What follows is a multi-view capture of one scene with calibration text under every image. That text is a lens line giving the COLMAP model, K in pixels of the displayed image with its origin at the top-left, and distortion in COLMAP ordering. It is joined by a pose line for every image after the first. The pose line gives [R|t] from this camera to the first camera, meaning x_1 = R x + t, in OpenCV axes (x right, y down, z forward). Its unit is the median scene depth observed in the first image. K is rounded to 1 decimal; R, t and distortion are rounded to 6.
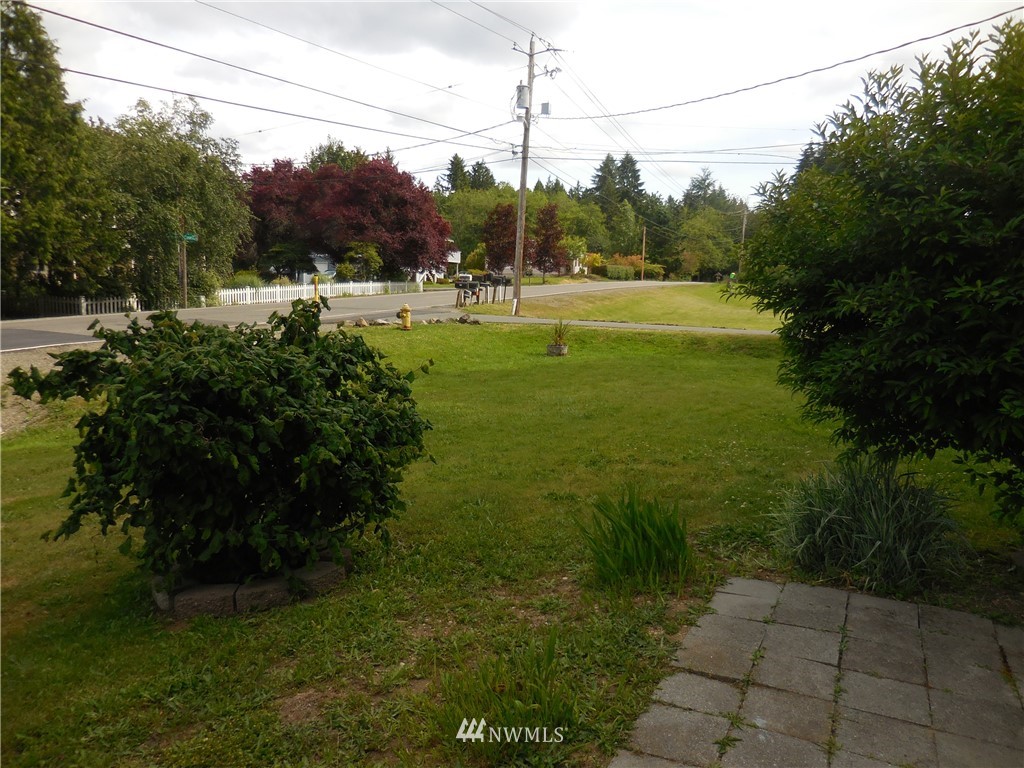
lens RADIAL K [[775.8, 0, 512.0], [0, 775.8, 384.0], [0, 0, 1]] dist [0.004534, 0.008425]
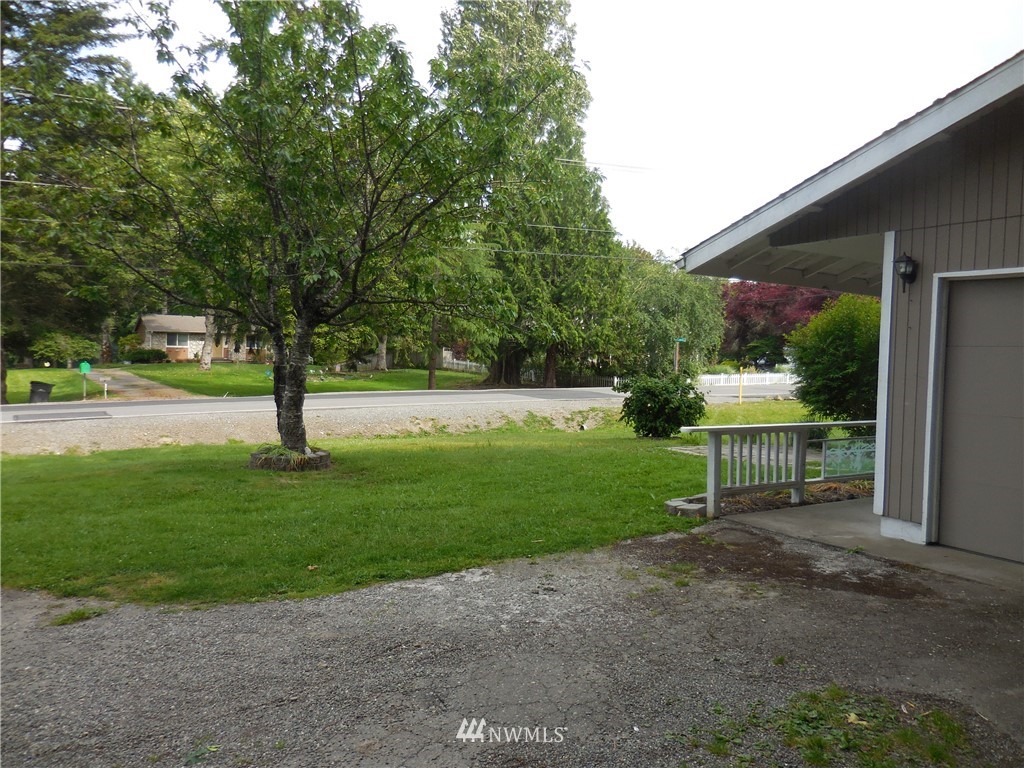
lens RADIAL K [[775.8, 0, 512.0], [0, 775.8, 384.0], [0, 0, 1]] dist [0.004534, 0.008425]
pose [[0.811092, 0.035792, -0.583822, 0.149326], [-0.101819, 0.991527, -0.080668, 0.038306], [0.575988, 0.124874, 0.807864, -0.293403]]
